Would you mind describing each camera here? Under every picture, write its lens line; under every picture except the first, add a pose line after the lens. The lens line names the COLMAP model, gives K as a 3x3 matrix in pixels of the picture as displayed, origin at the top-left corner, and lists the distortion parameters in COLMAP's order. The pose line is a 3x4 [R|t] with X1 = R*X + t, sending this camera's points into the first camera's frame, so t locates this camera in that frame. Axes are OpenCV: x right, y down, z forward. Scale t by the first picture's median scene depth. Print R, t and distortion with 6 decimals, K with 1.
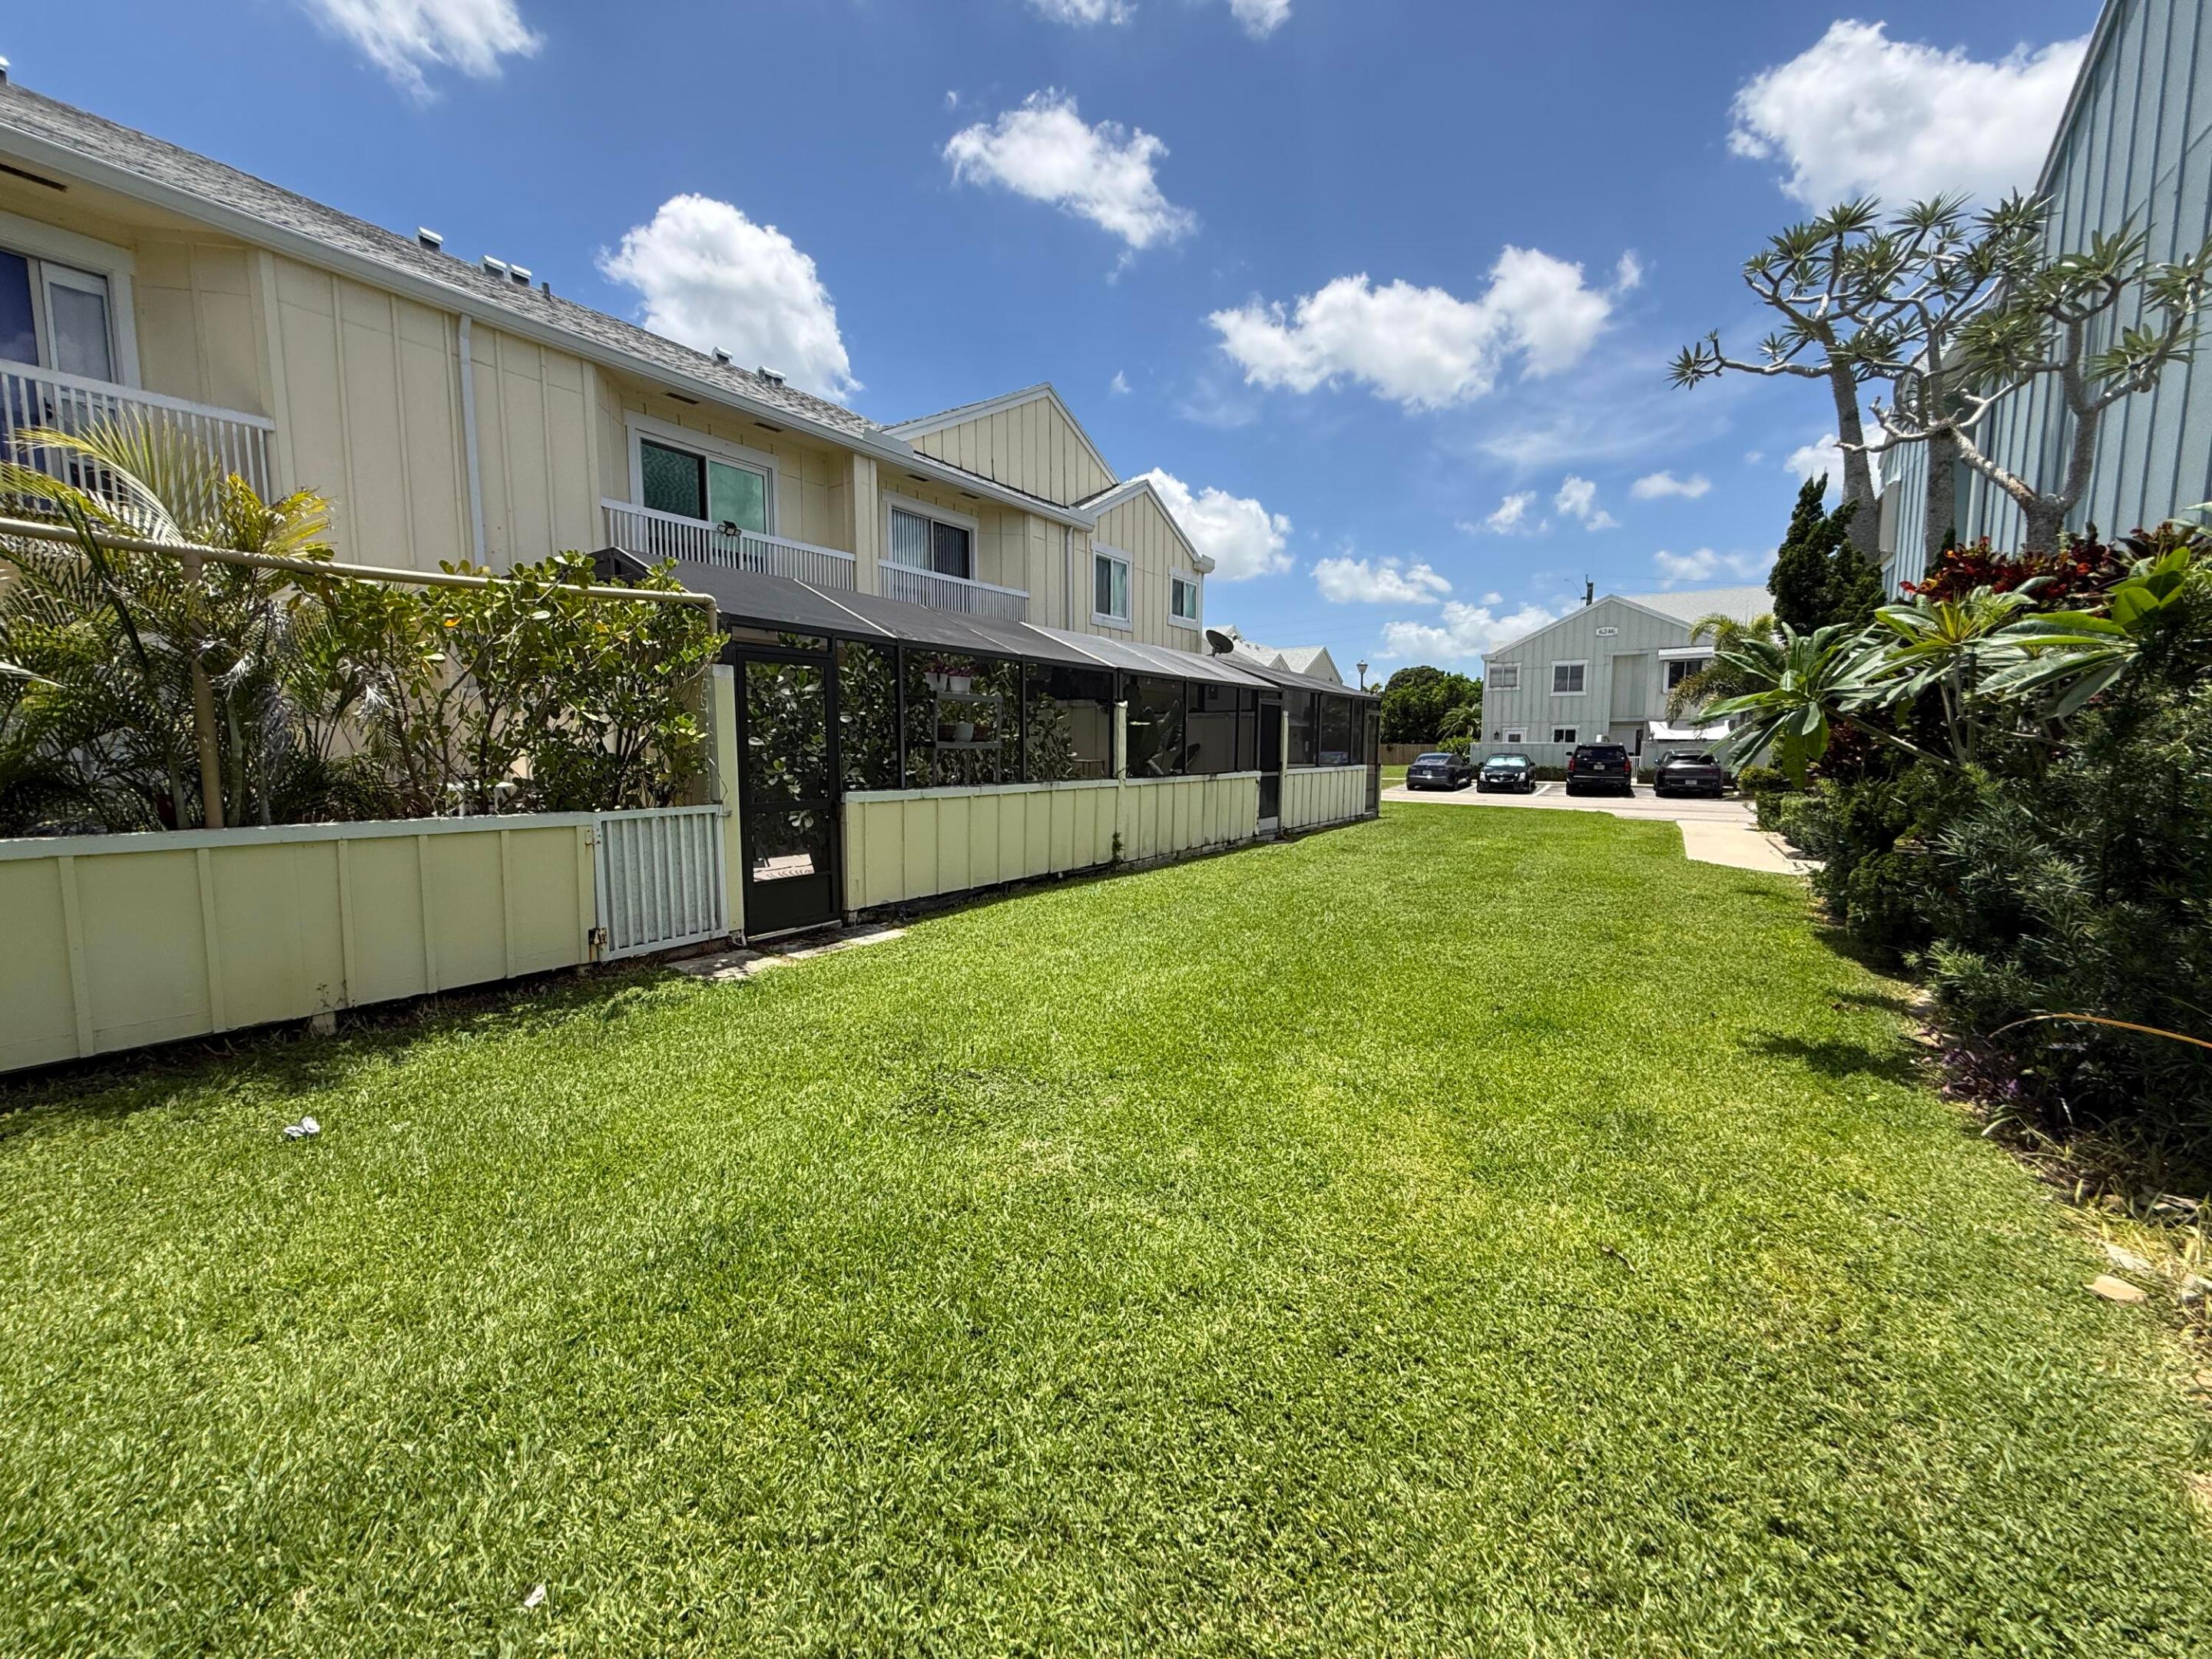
lens RADIAL K [[877.0, 0, 1106.0], [0, 877.0, 829.5], [0, 0, 1]] dist [-0.005331, 0.000505]
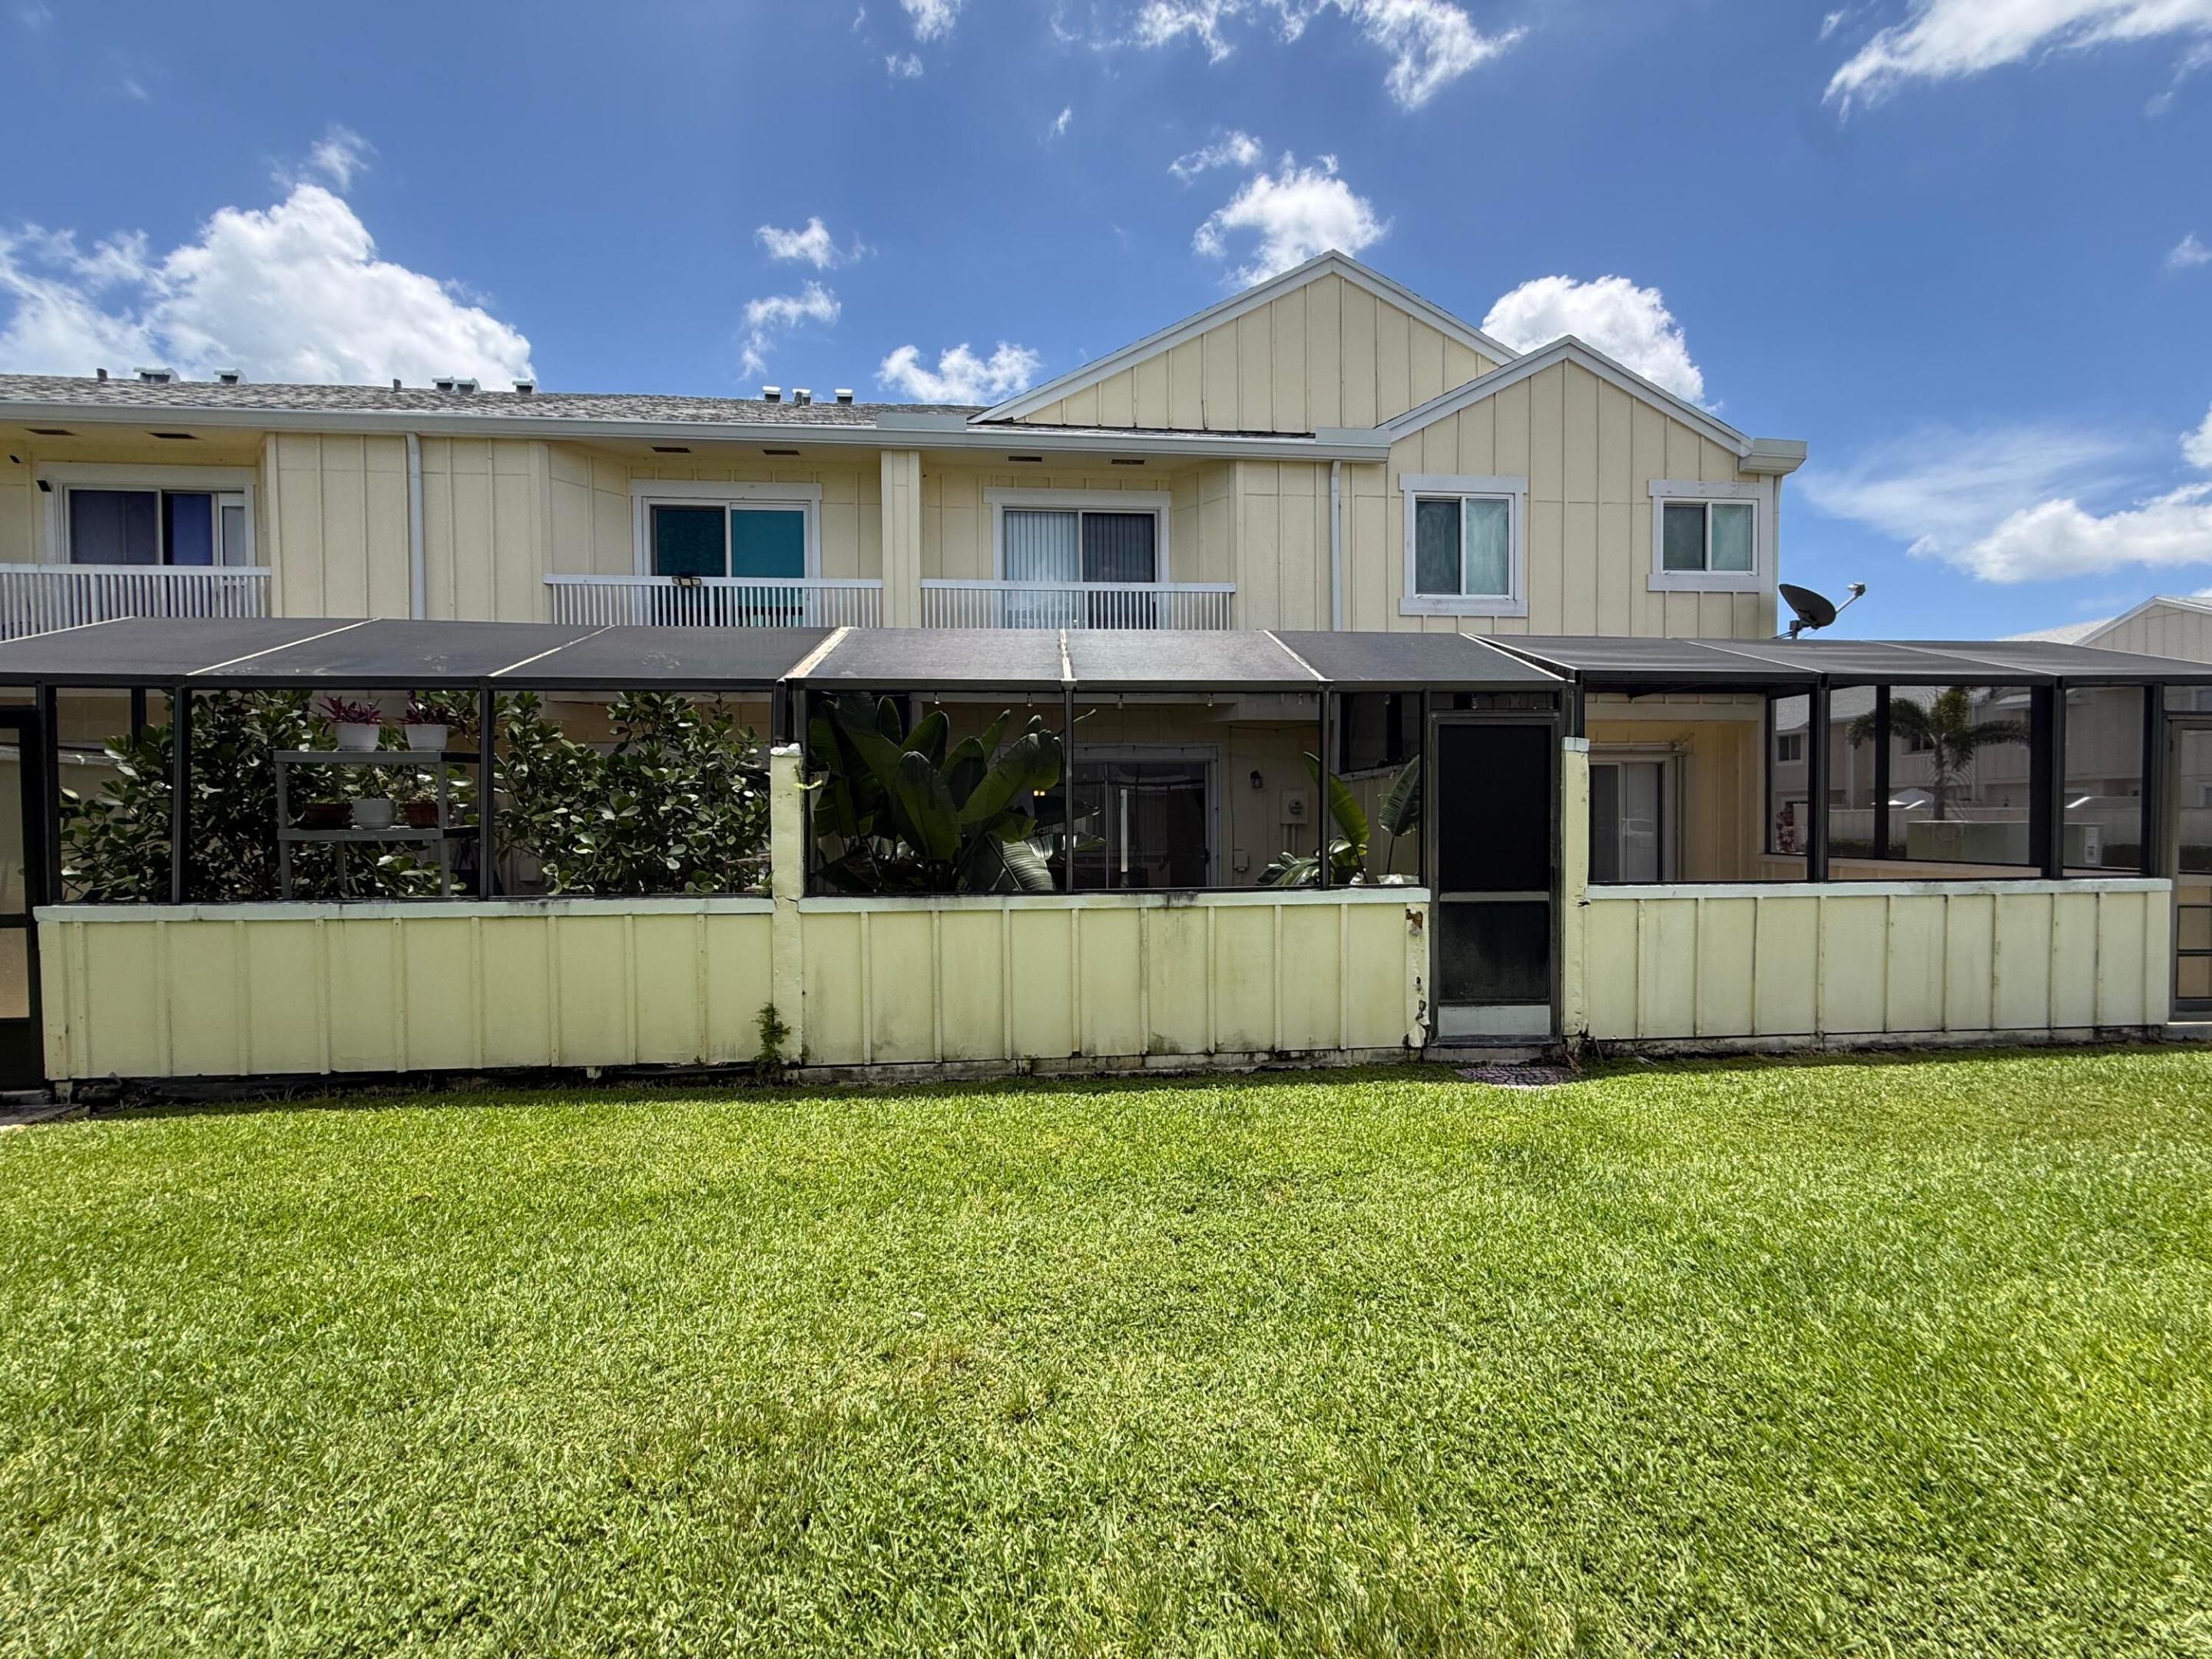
lens RADIAL K [[877.0, 0, 1106.0], [0, 877.0, 829.5], [0, 0, 1]] dist [-0.005331, 0.000505]
pose [[0.632783, 0.002998, -0.774324, 0.375973], [-0.065053, 0.996663, -0.049302, -0.060833], [0.771592, 0.081570, 0.630866, 0.594880]]
